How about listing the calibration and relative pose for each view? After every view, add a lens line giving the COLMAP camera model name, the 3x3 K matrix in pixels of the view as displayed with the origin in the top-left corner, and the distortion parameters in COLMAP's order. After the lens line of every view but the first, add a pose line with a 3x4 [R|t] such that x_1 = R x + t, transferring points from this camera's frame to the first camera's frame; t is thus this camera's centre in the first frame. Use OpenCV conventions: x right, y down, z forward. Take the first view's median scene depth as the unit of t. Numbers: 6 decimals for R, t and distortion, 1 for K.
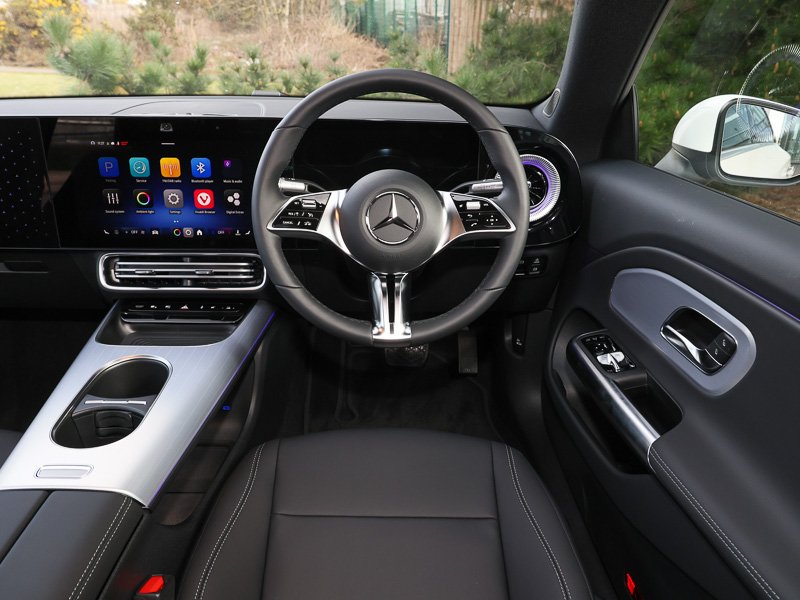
lens RADIAL K [[630.6, 0, 400.0], [0, 630.6, 300.0], [0, 0, 1]] dist [0.008455, -0.003594]
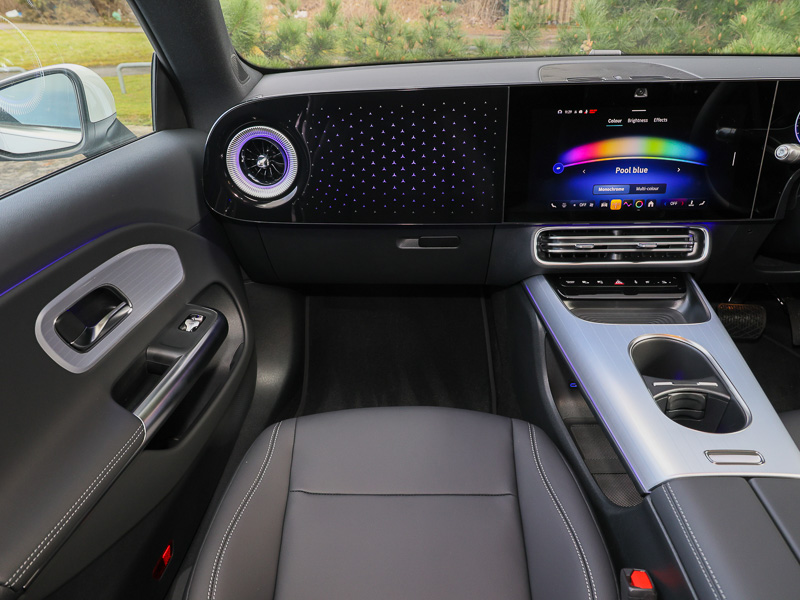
lens RADIAL K [[650.1, 0, 400.0], [0, 650.1, 300.0], [0, 0, 1]] dist [0.021003, -0.000805]
pose [[0.999638, -0.014129, -0.022904, -0.673347], [0.015403, 0.998287, 0.056445, -0.023351], [0.022068, -0.056778, 0.998143, -0.001996]]
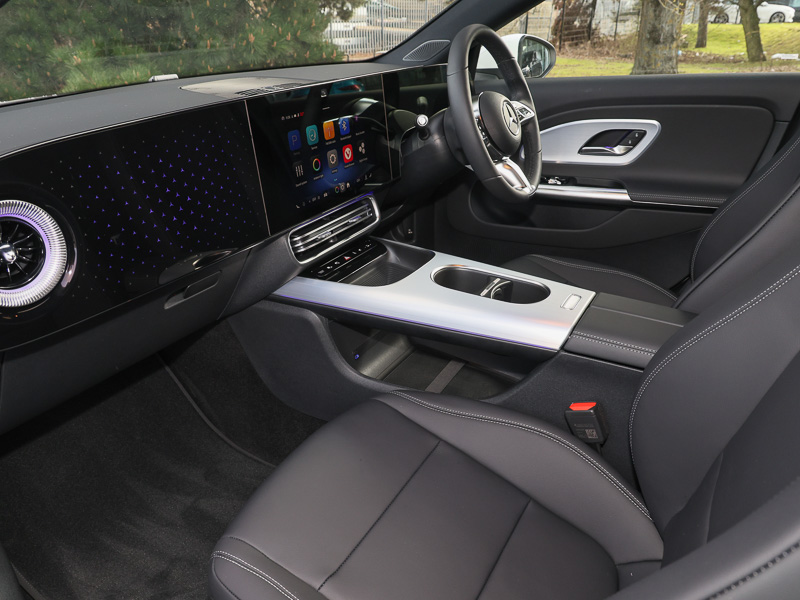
lens RADIAL K [[630.6, 0, 400.0], [0, 630.6, 300.0], [0, 0, 1]] dist [0.008455, -0.003594]
pose [[0.487387, -0.384568, 0.783940, -1.227507], [0.373339, 0.903370, 0.211046, -0.123900], [-0.789349, 0.189814, 0.583865, 0.307645]]
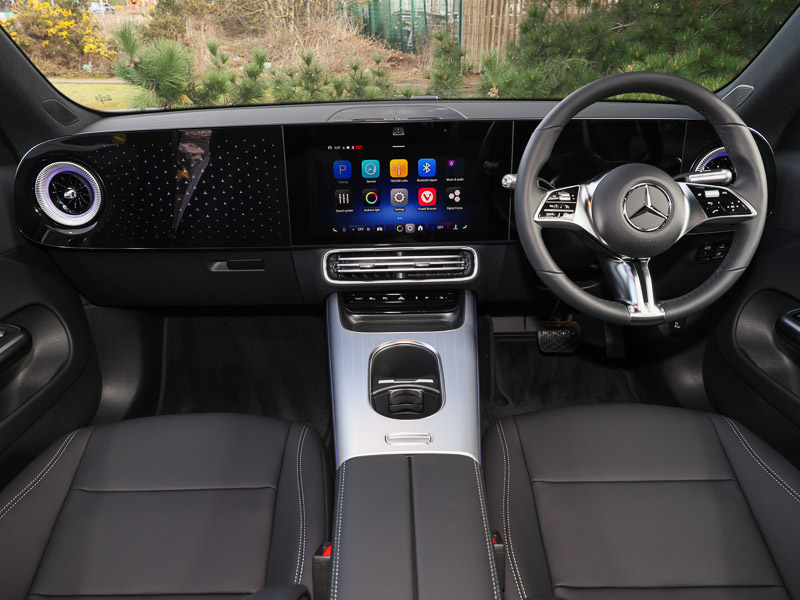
lens RADIAL K [[630.6, 0, 400.0], [0, 630.6, 300.0], [0, 0, 1]] dist [0.008455, -0.003594]
pose [[0.999543, -0.029544, 0.006419, -0.361491], [0.029539, 0.999563, 0.000904, 0.014483], [-0.006443, -0.000714, 0.999979, -0.079948]]
